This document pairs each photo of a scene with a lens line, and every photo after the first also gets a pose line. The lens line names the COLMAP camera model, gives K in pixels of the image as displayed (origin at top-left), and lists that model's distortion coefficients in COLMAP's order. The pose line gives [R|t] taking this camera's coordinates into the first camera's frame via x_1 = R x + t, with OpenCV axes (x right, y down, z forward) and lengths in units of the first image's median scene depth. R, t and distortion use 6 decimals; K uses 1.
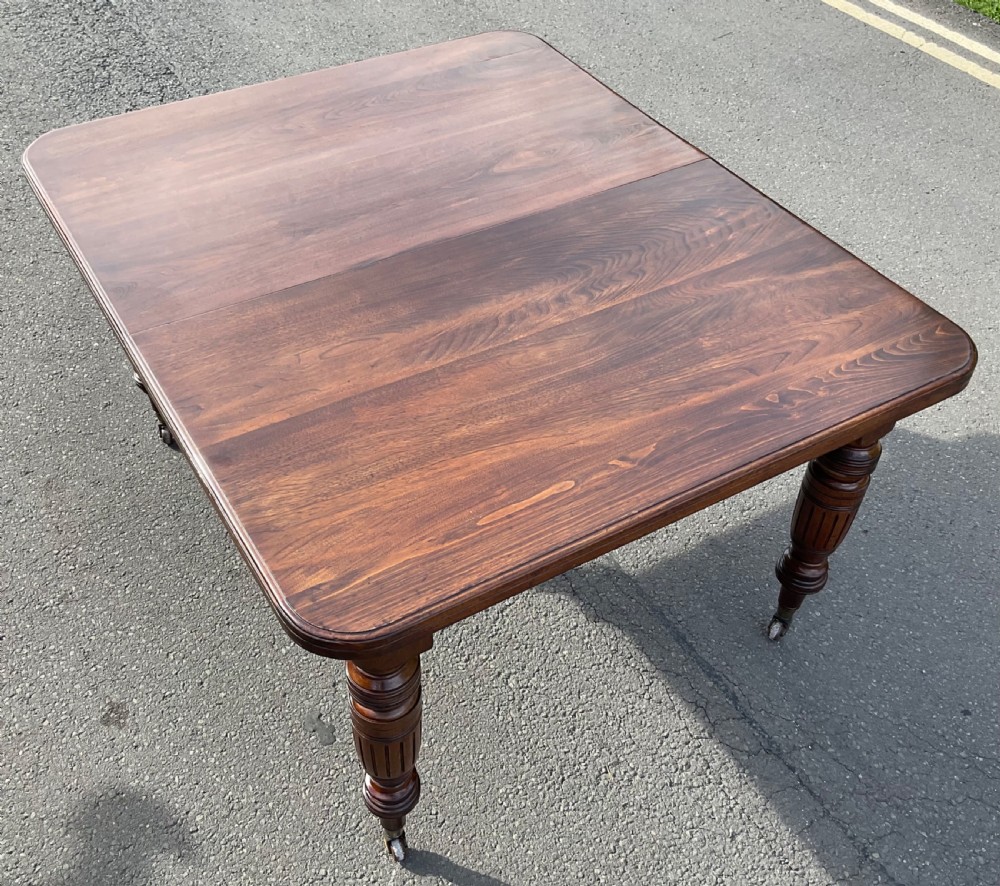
lens RADIAL K [[1085.3, 0, 499.2], [0, 1085.3, 465.0], [0, 0, 1]] dist [0.042951, 0.000000]
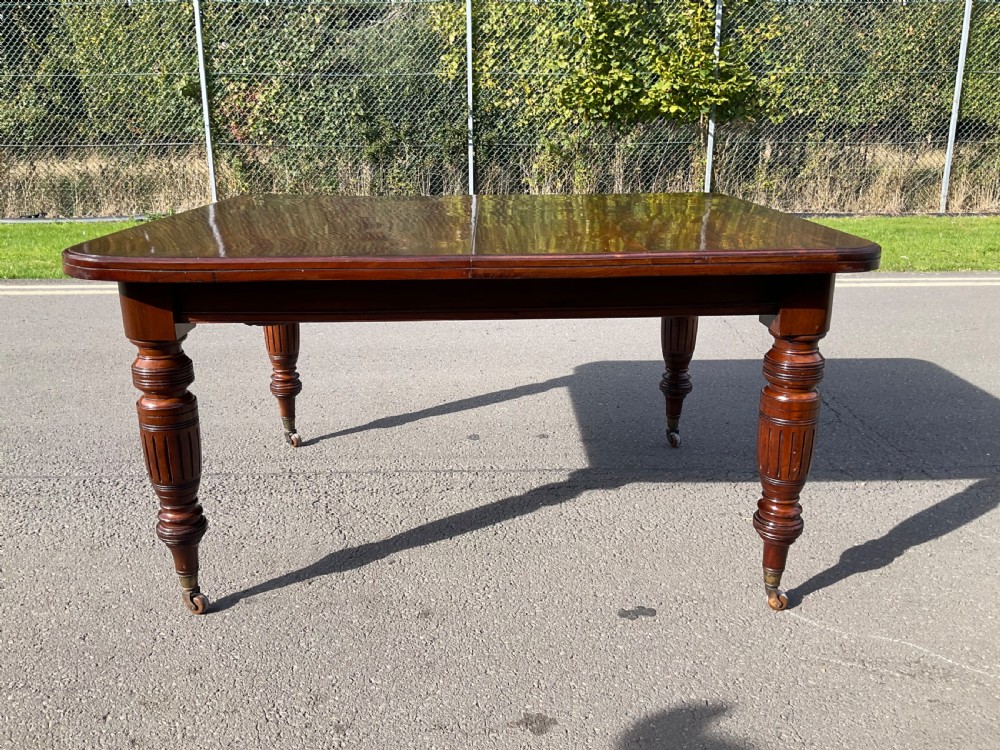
lens RADIAL K [[821.7, 0, 503.5], [0, 821.7, 381.3], [0, 0, 1]] dist [0.027356, -0.043862]
pose [[0.506744, -0.287463, 0.812758, -0.973566], [0.615904, 0.780384, -0.107995, 0.081032], [-0.603219, 0.555307, 0.572505, 0.567119]]
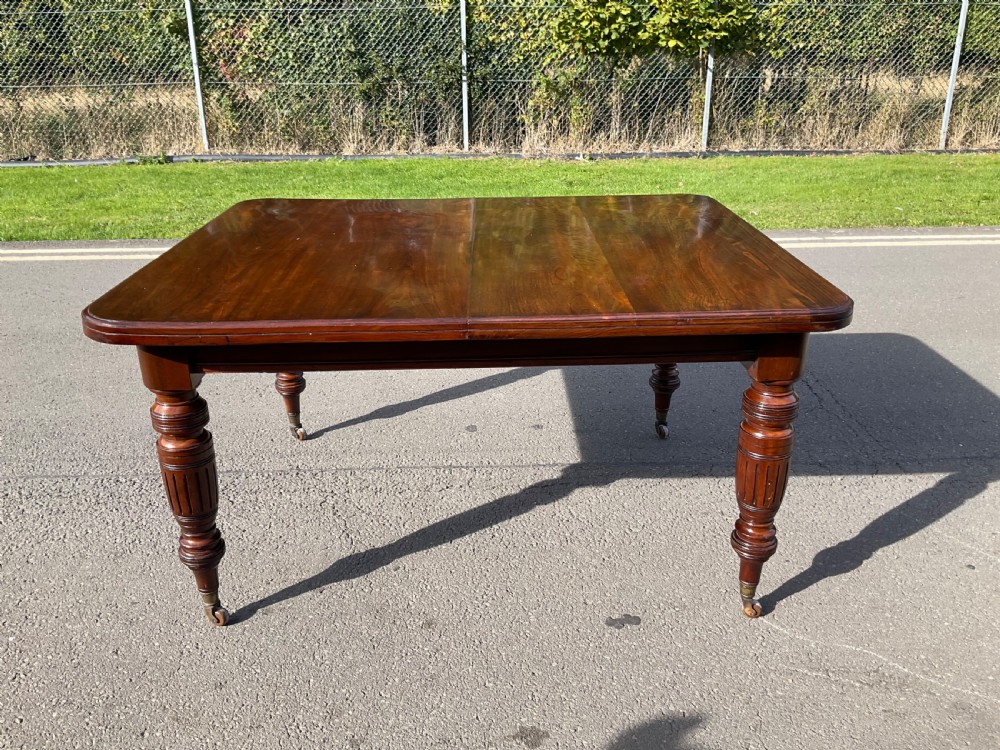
lens RADIAL K [[821.7, 0, 504.0], [0, 821.7, 378.8], [0, 0, 1]] dist [0.027356, -0.043862]
pose [[0.501050, -0.362971, 0.785621, -0.977525], [0.621408, 0.782719, -0.034689, -0.014853], [-0.602330, 0.505572, 0.617735, 0.462507]]
